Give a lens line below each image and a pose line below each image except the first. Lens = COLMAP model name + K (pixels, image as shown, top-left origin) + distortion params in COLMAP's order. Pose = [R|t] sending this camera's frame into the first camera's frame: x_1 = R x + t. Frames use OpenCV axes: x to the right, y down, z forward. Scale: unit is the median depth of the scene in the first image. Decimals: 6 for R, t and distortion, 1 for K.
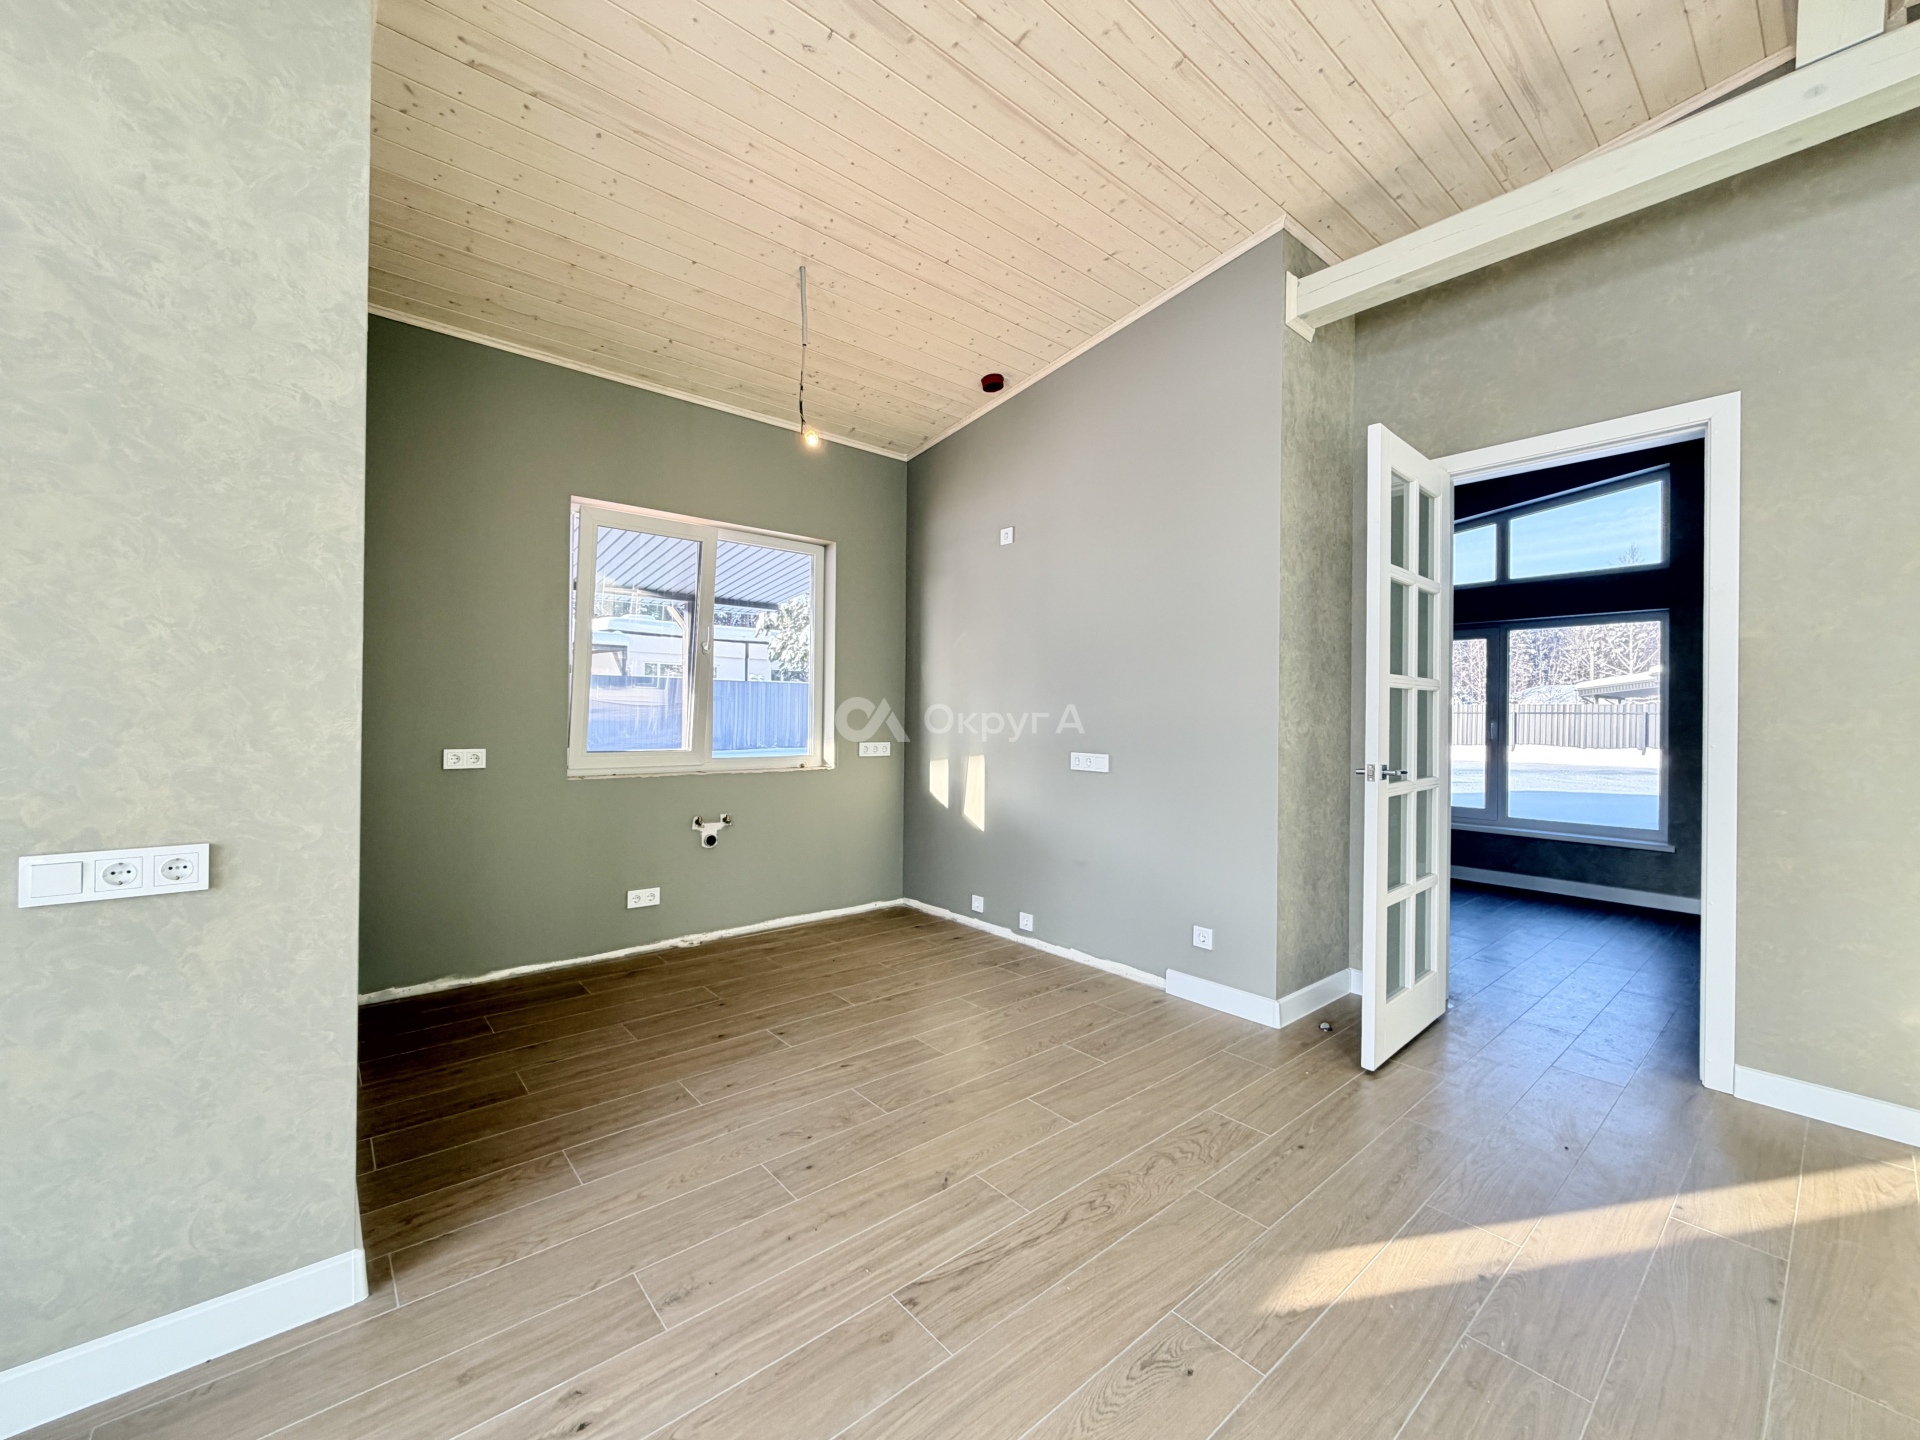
lens RADIAL K [[771.8, 0, 954.4], [0, 771.8, 713.1], [0, 0, 1]] dist [-0.000270, 0.000000]
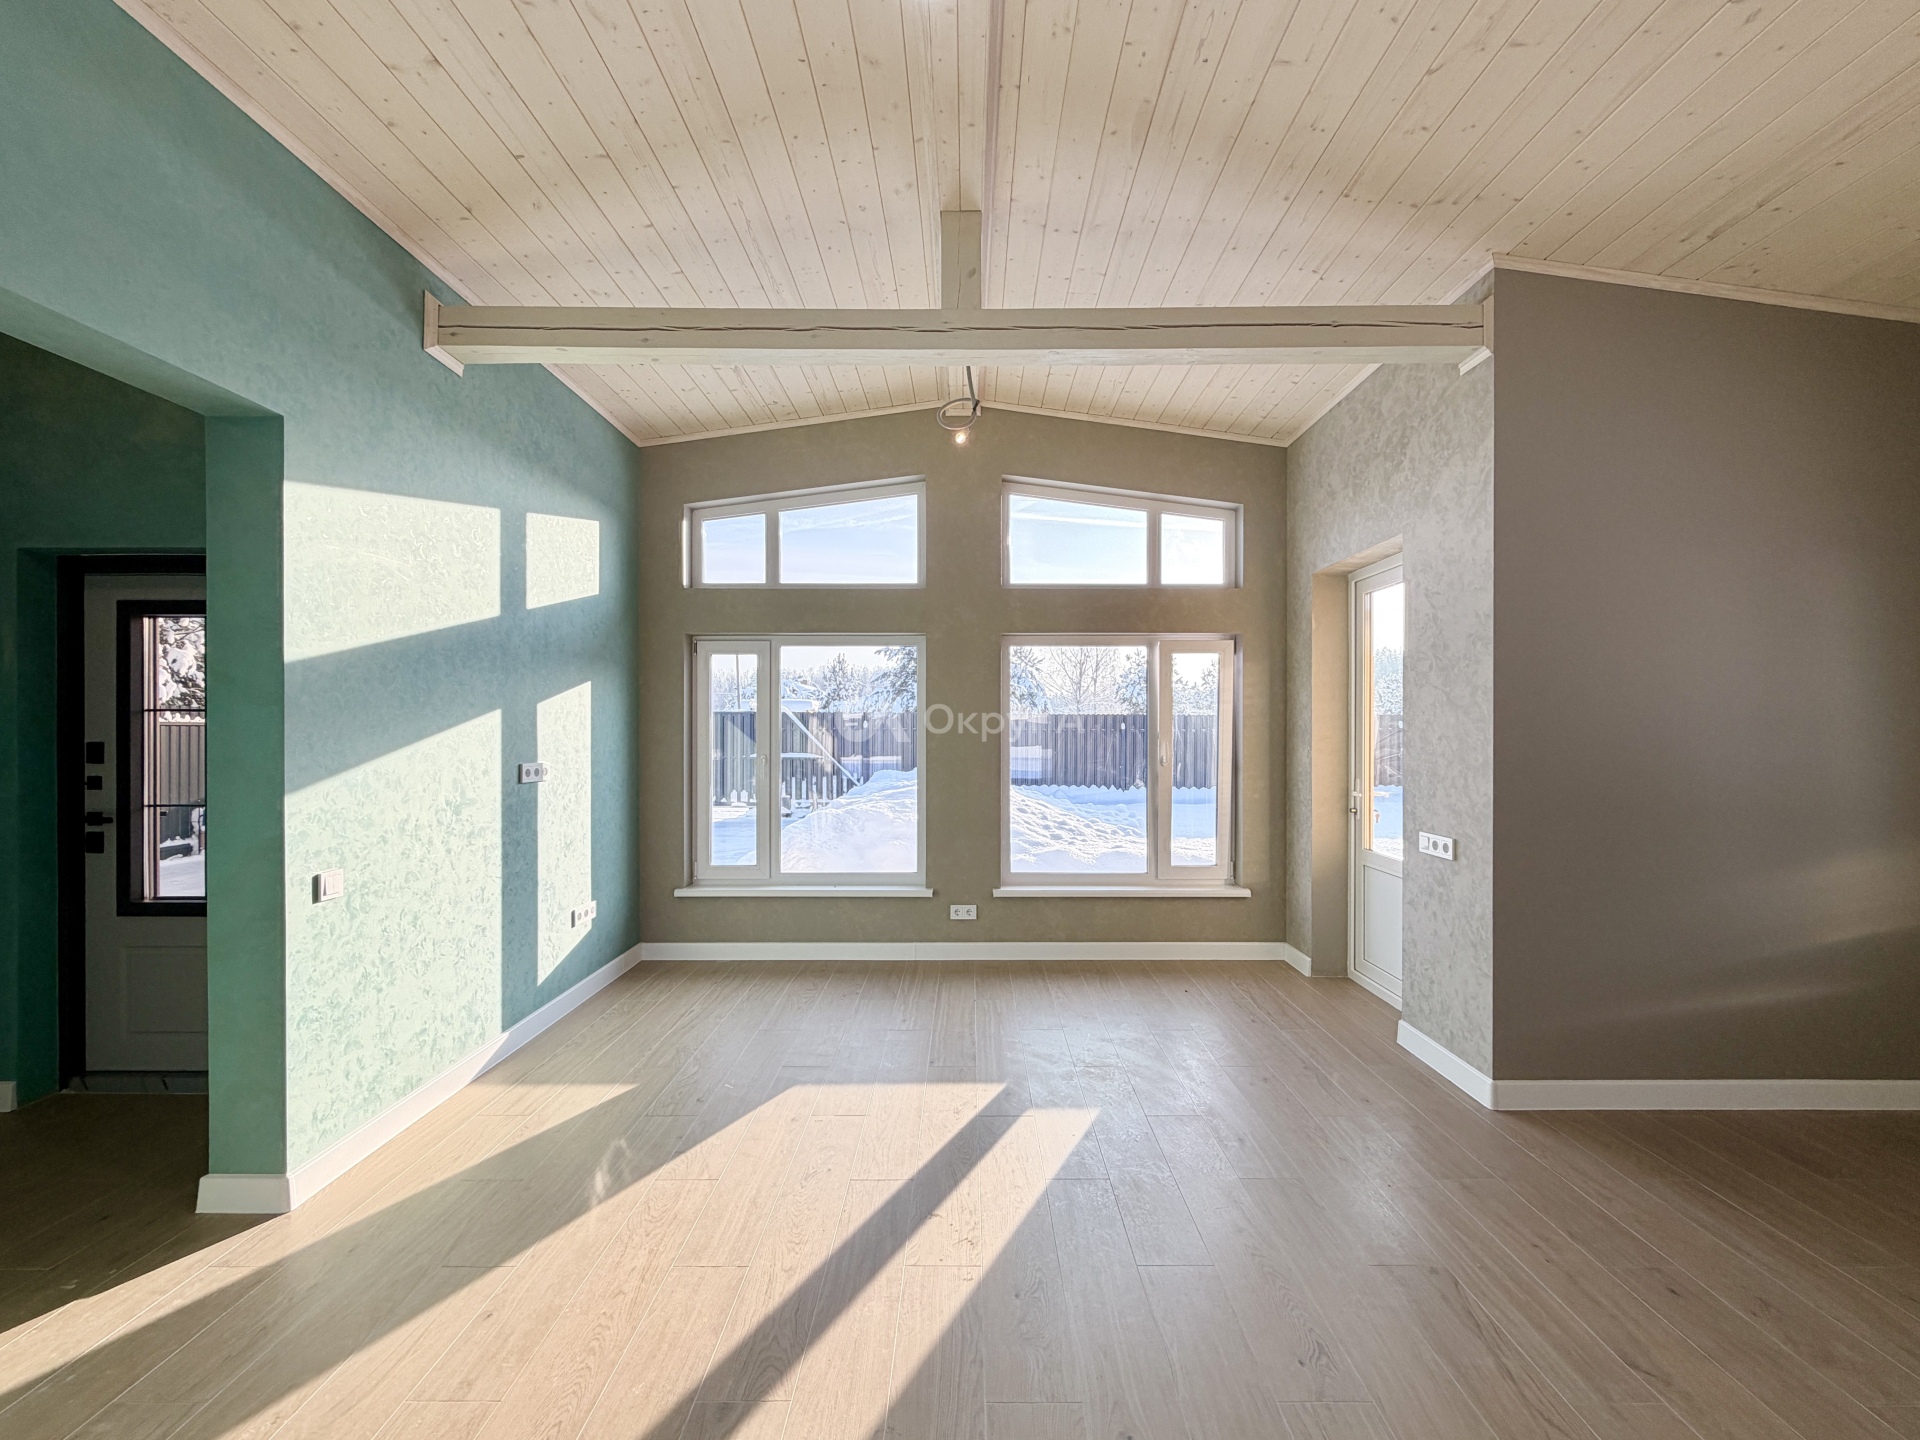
lens RADIAL K [[787.6, 0, 968.5], [0, 787.6, 729.4], [0, 0, 1]] dist [-0.000526, -0.000044]
pose [[-0.645682, -0.009128, -0.763552, 0.837055], [-0.004496, 0.999957, -0.008153, -0.058720], [0.763594, -0.001831, -0.645695, 0.741407]]
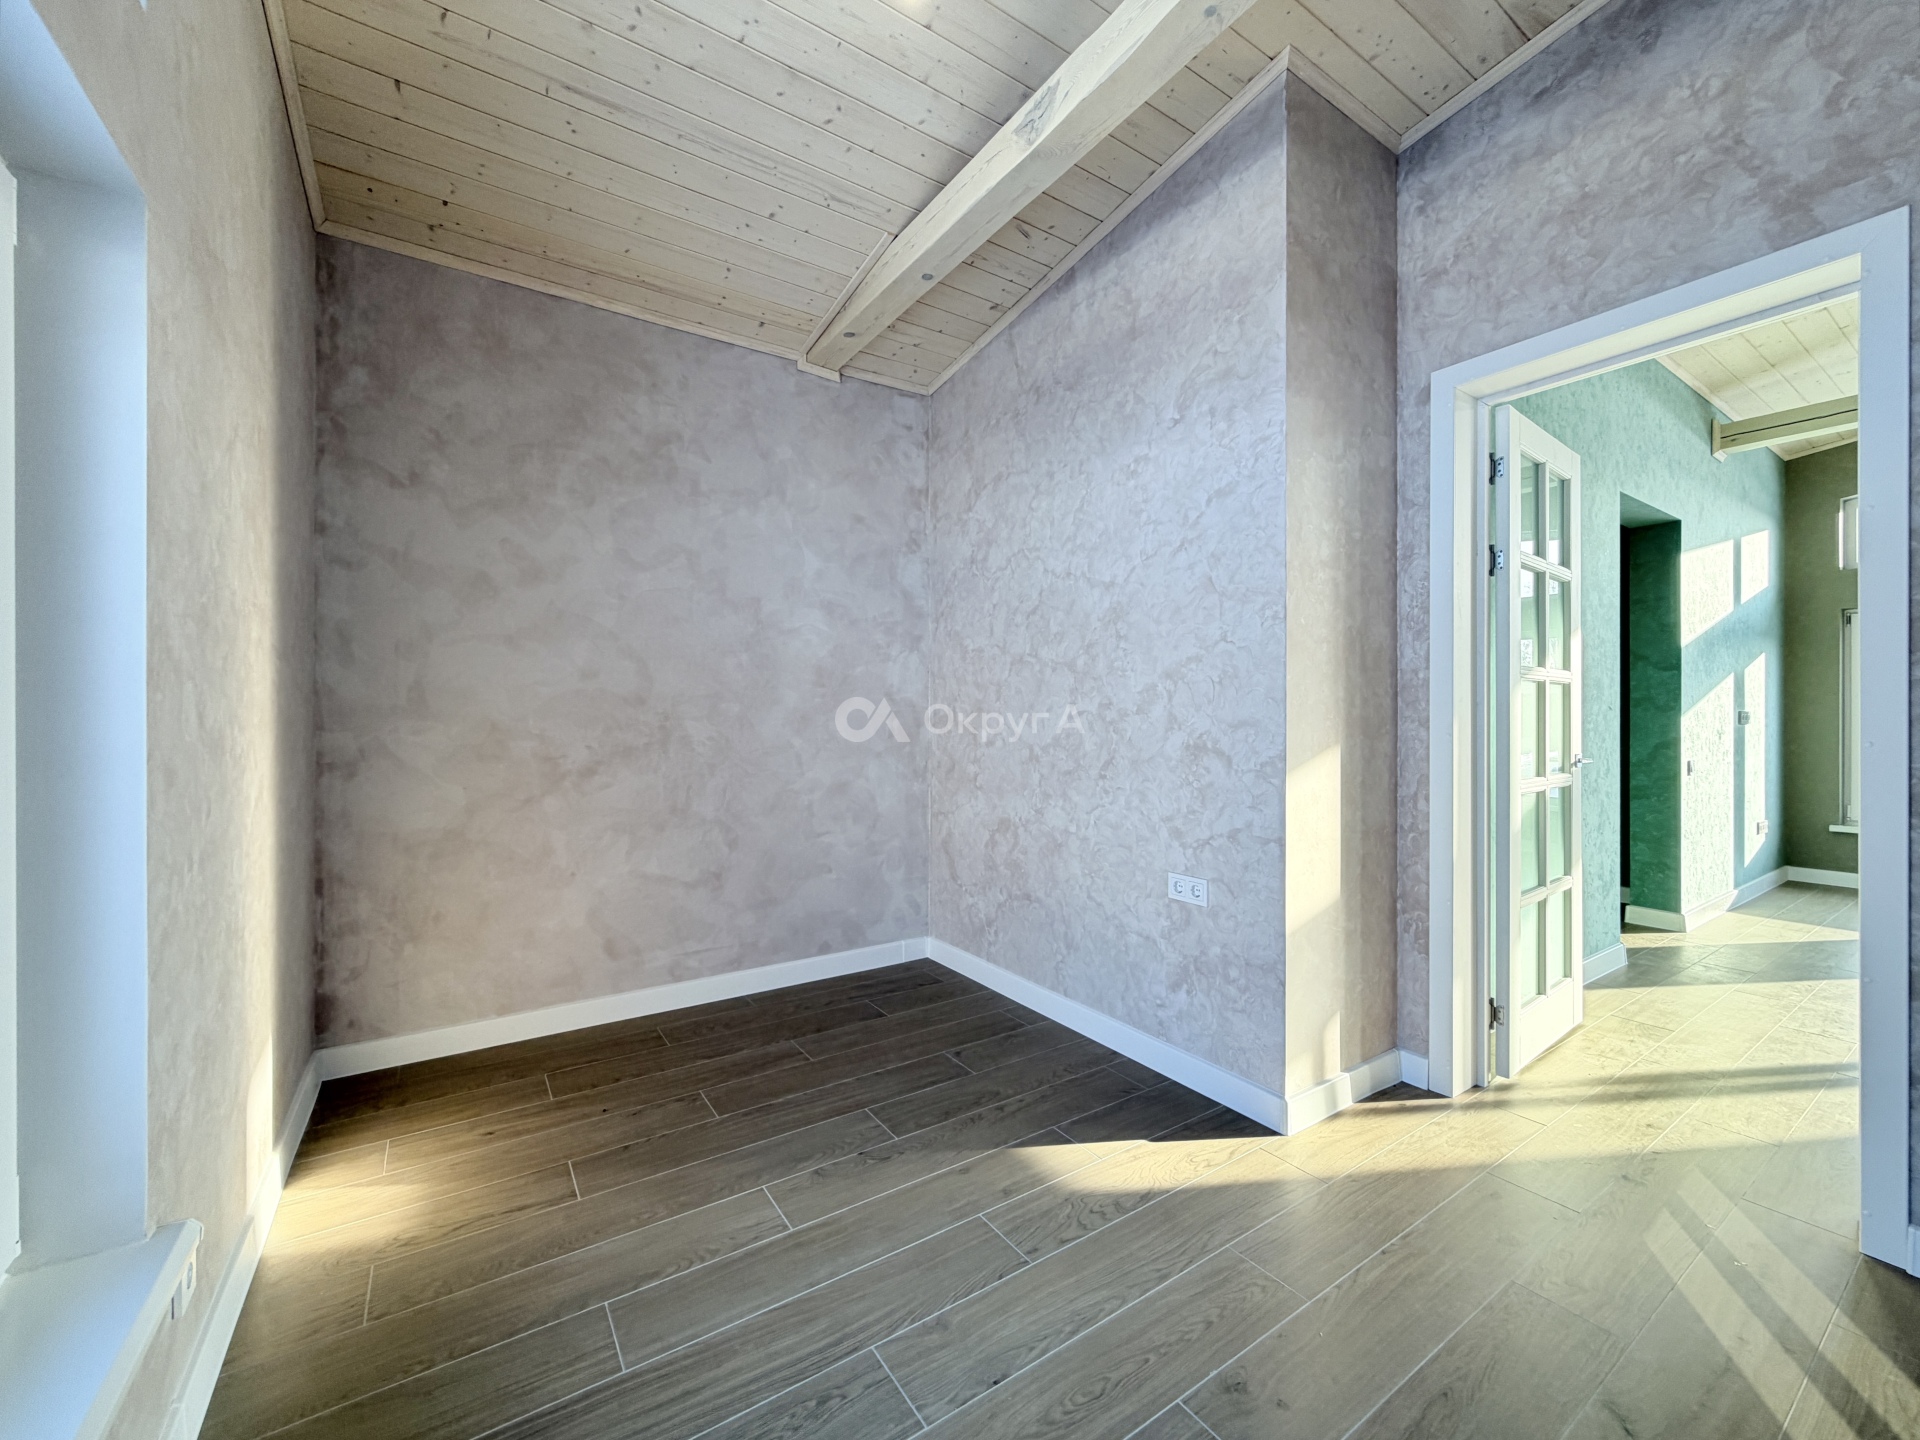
lens RADIAL K [[765.9, 0, 954.2], [0, 765.9, 716.7], [0, 0, 1]] dist [-0.002099, -0.000147]
pose [[-0.992942, -0.010639, 0.118124, 1.986679], [-0.011013, 0.999936, -0.002511, 0.032115], [-0.118090, -0.003795, -0.992996, 1.390932]]
